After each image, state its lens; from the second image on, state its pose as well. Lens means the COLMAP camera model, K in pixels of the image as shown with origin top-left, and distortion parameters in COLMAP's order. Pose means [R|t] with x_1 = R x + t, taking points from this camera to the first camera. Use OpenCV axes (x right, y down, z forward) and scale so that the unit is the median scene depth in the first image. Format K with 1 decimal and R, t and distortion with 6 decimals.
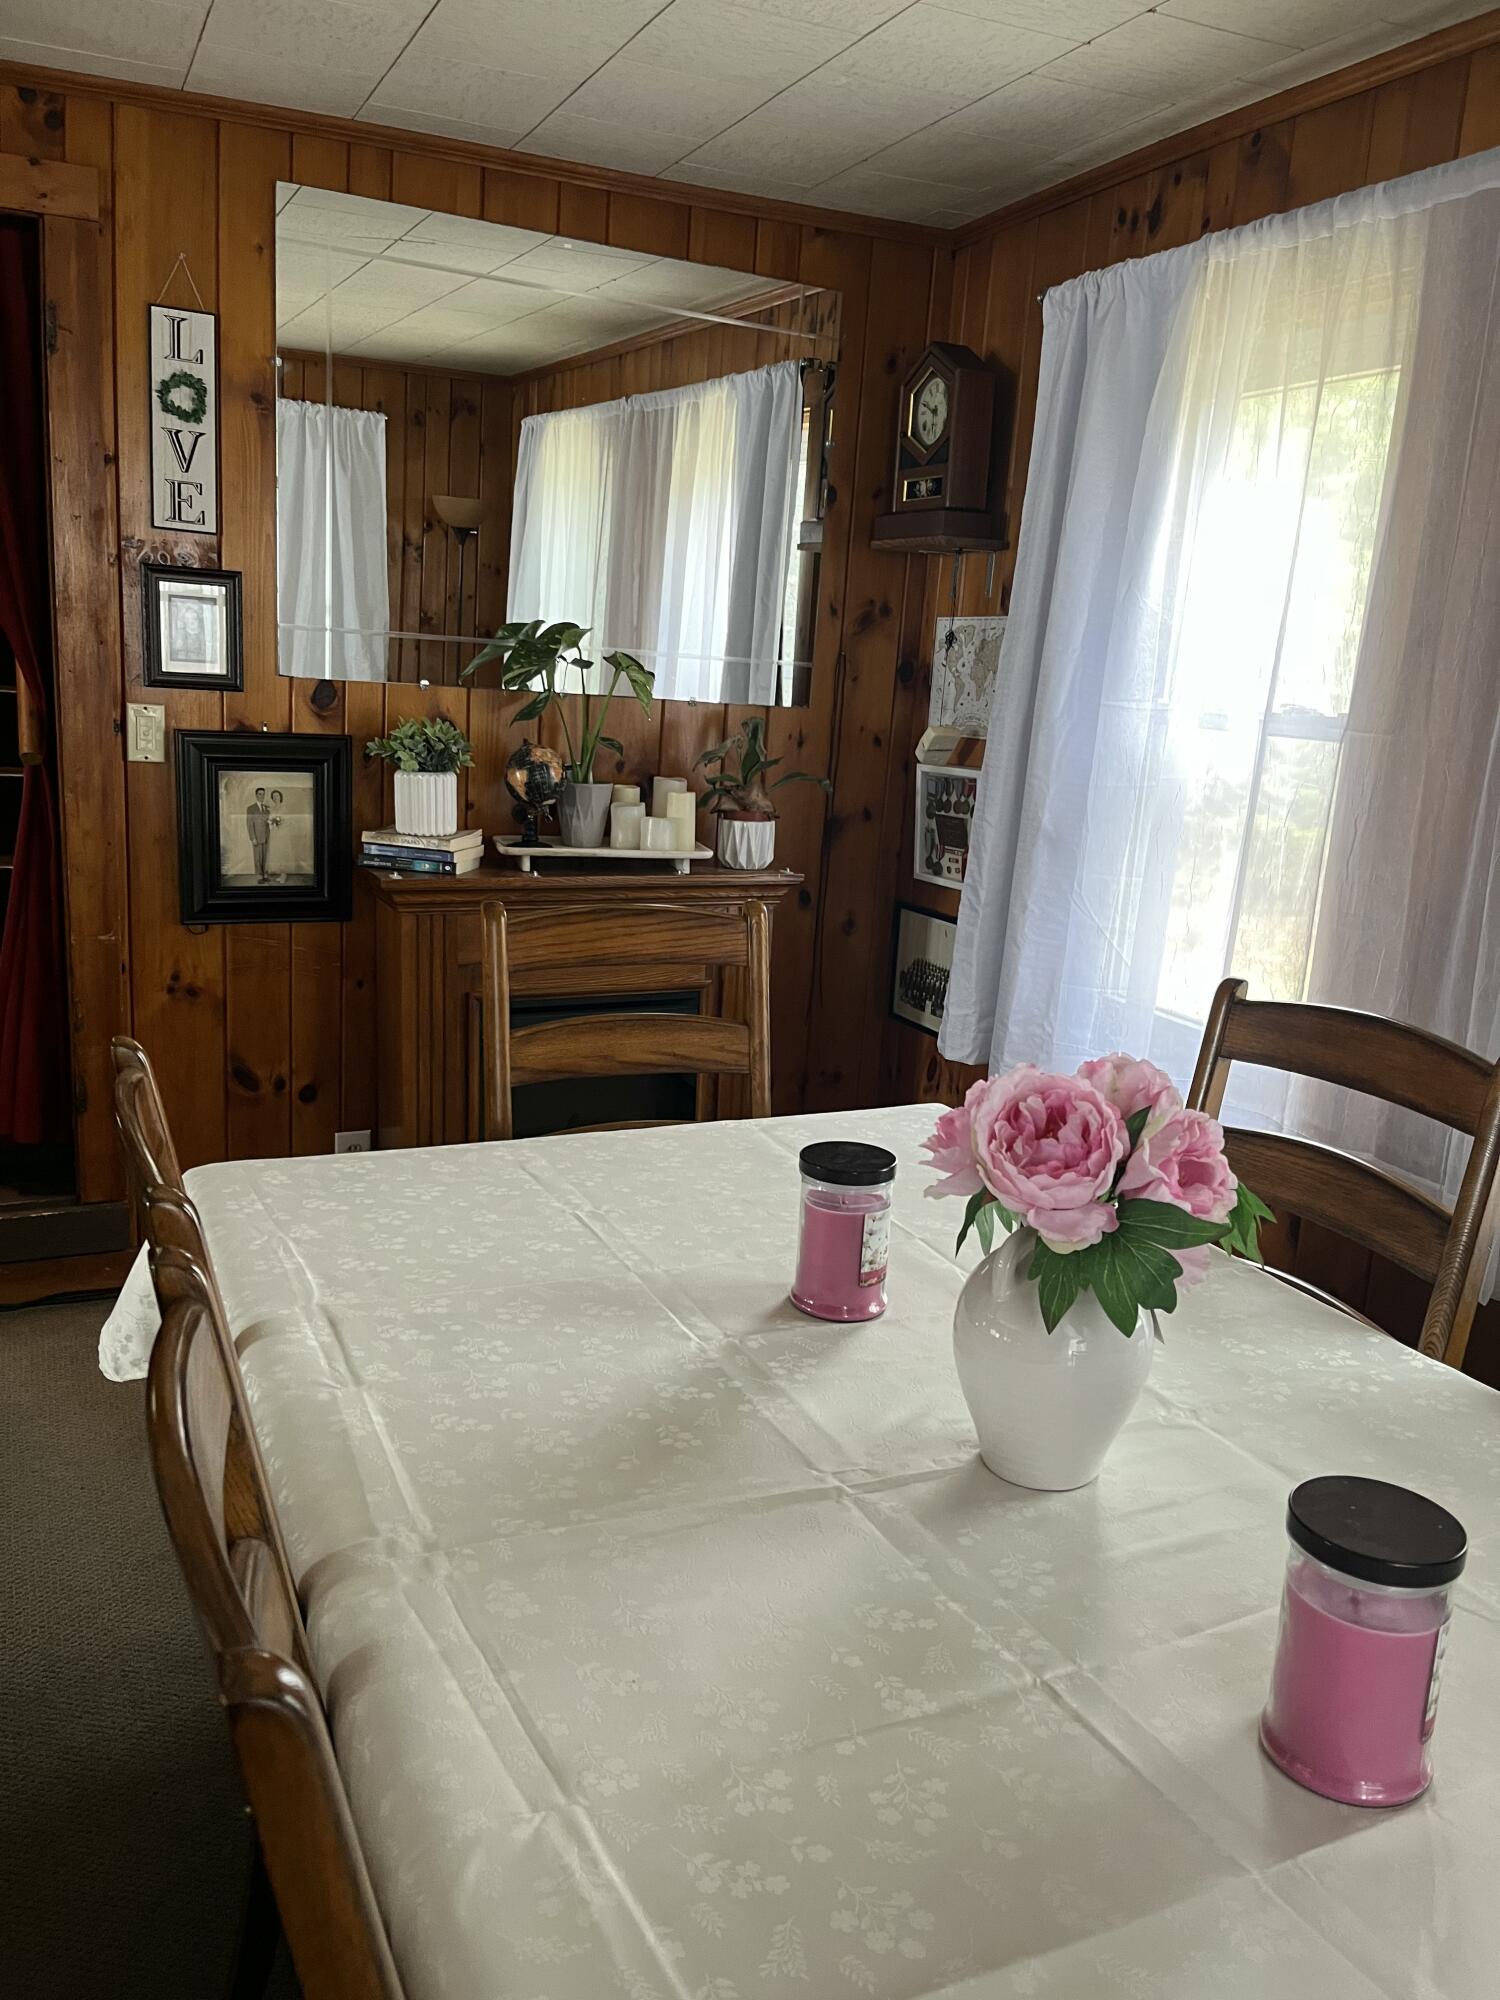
lens RADIAL K [[1474.4, 0, 750.0], [0, 1474.4, 1000.0], [0, 0, 1]] dist [0.004102, -0.001142]
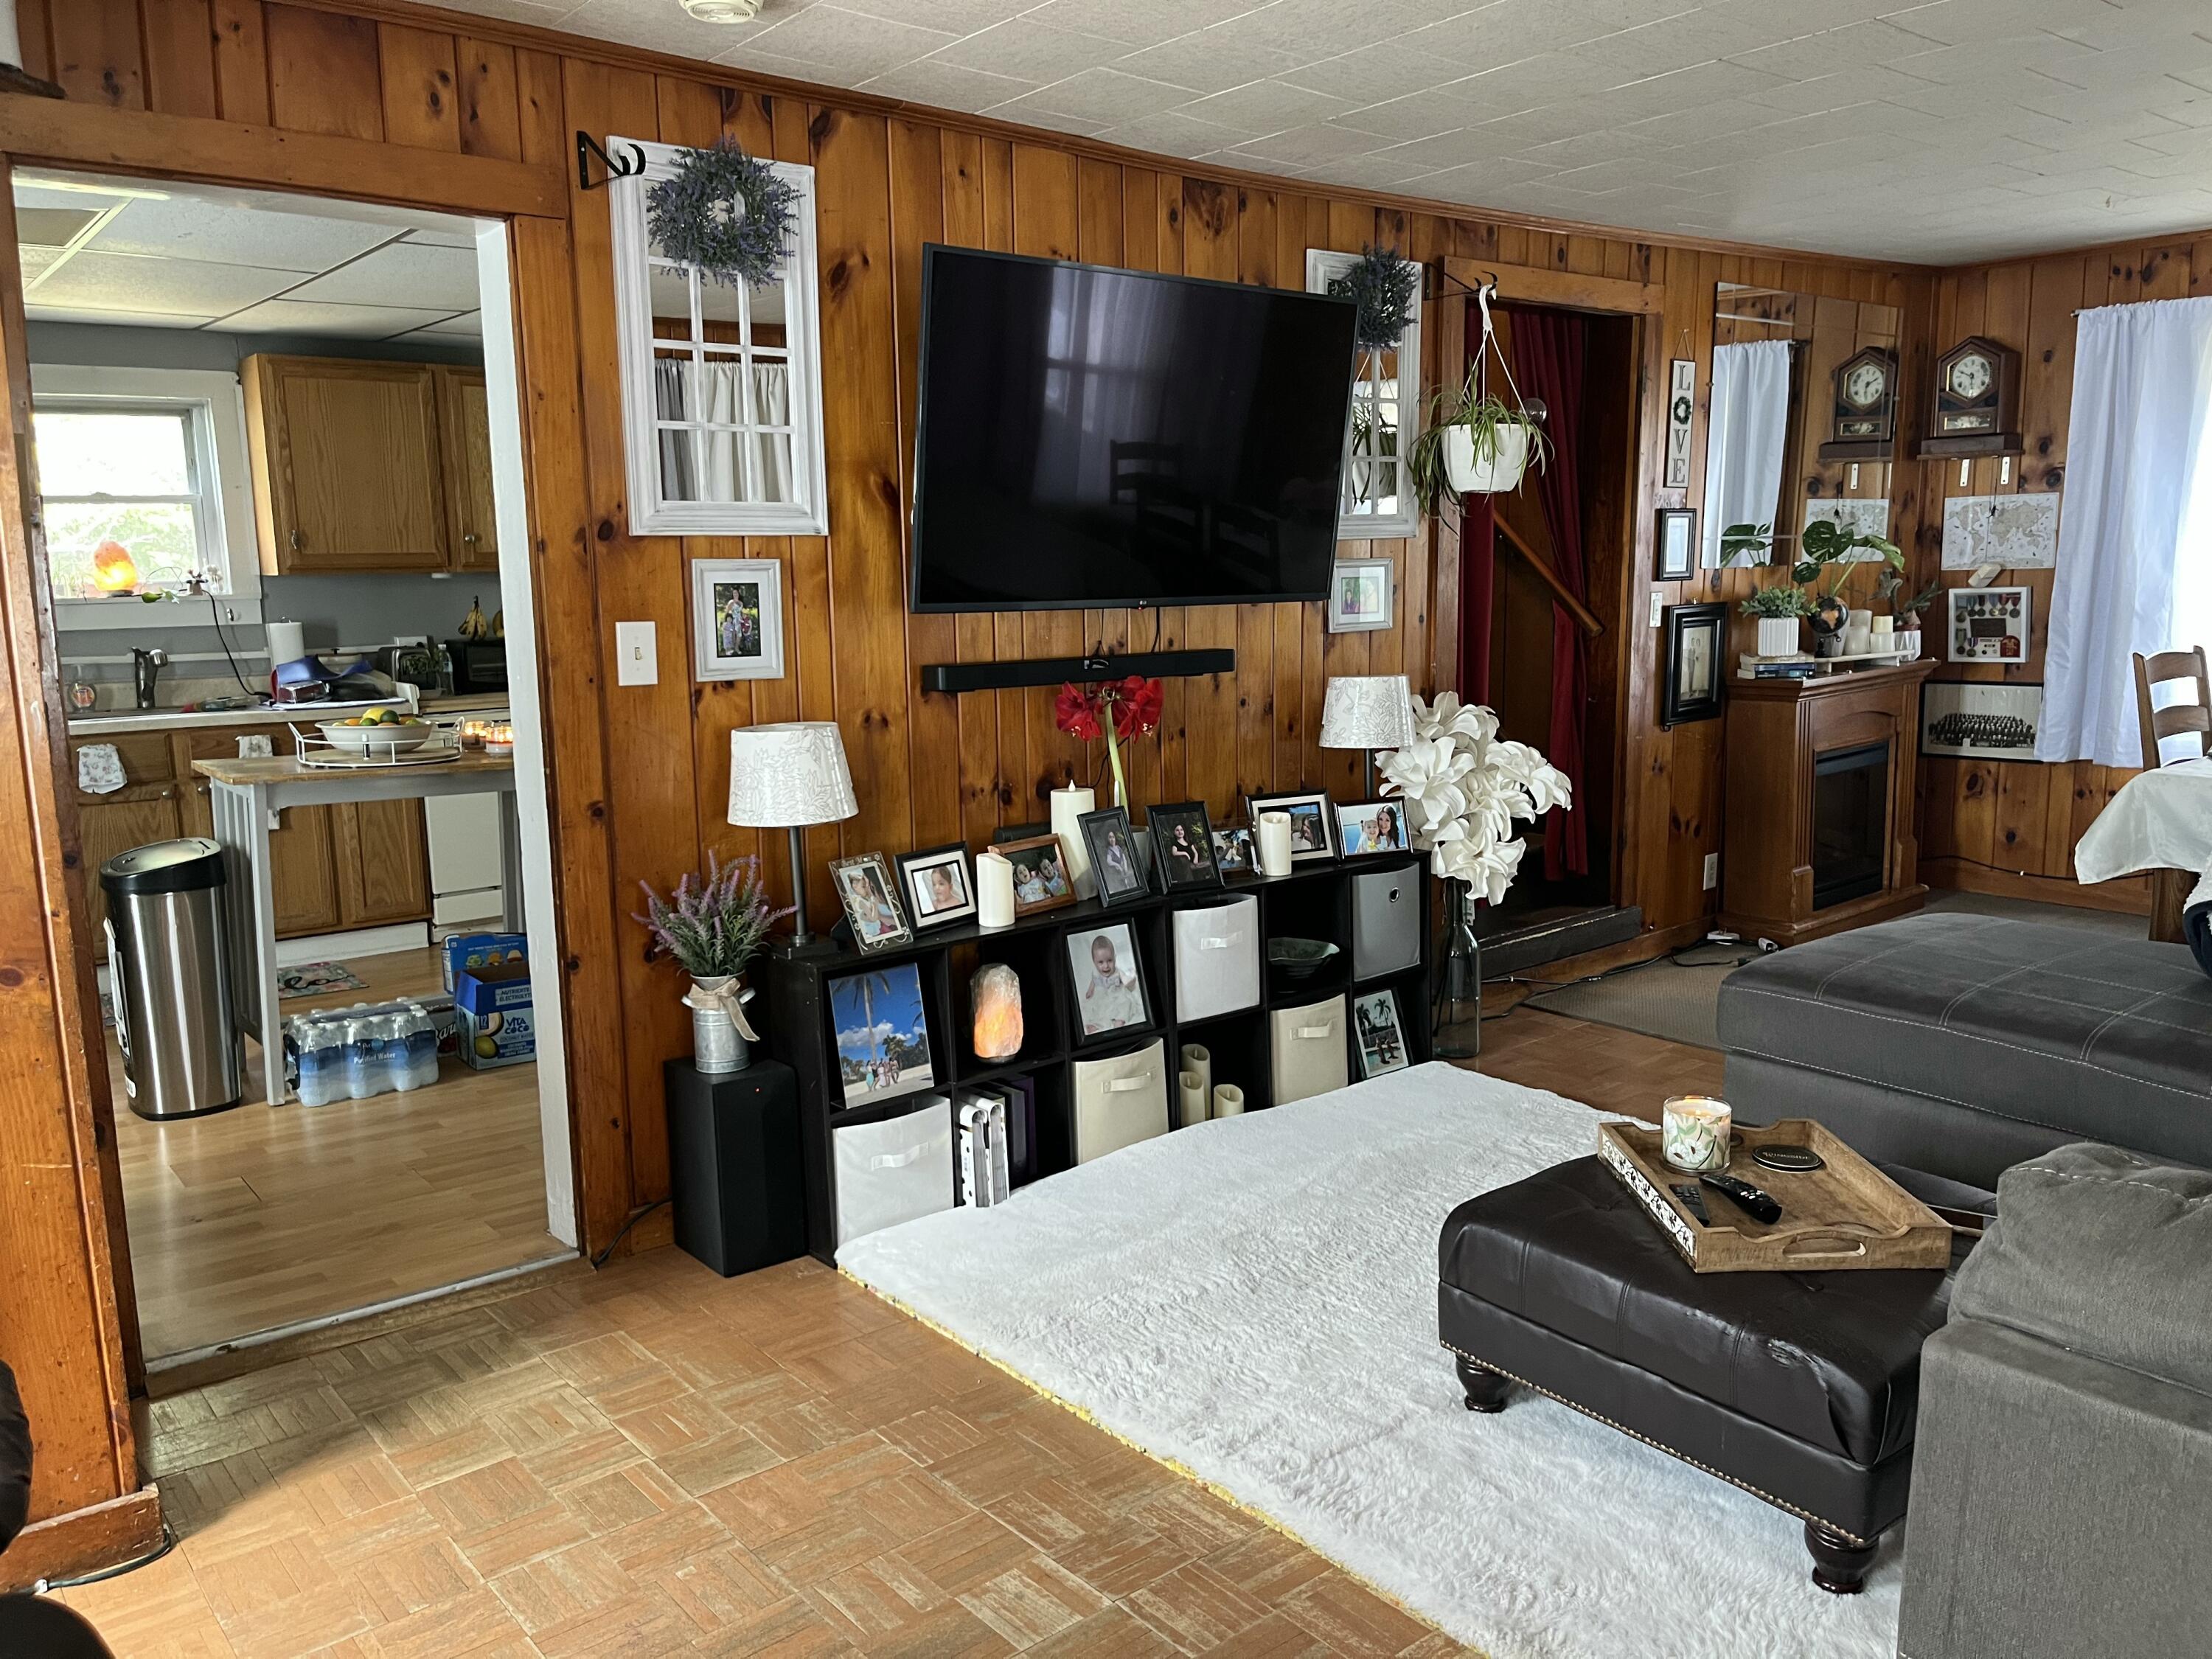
lens RADIAL K [[1675.1, 0, 1094.6], [0, 1675.1, 826.7], [0, 0, 1]] dist [0.034738, -0.051890]
pose [[0.971019, -0.125299, 0.203527, -1.319973], [0.136442, 0.989774, -0.041616, 0.047642], [-0.196231, 0.068180, 0.978185, -0.643019]]
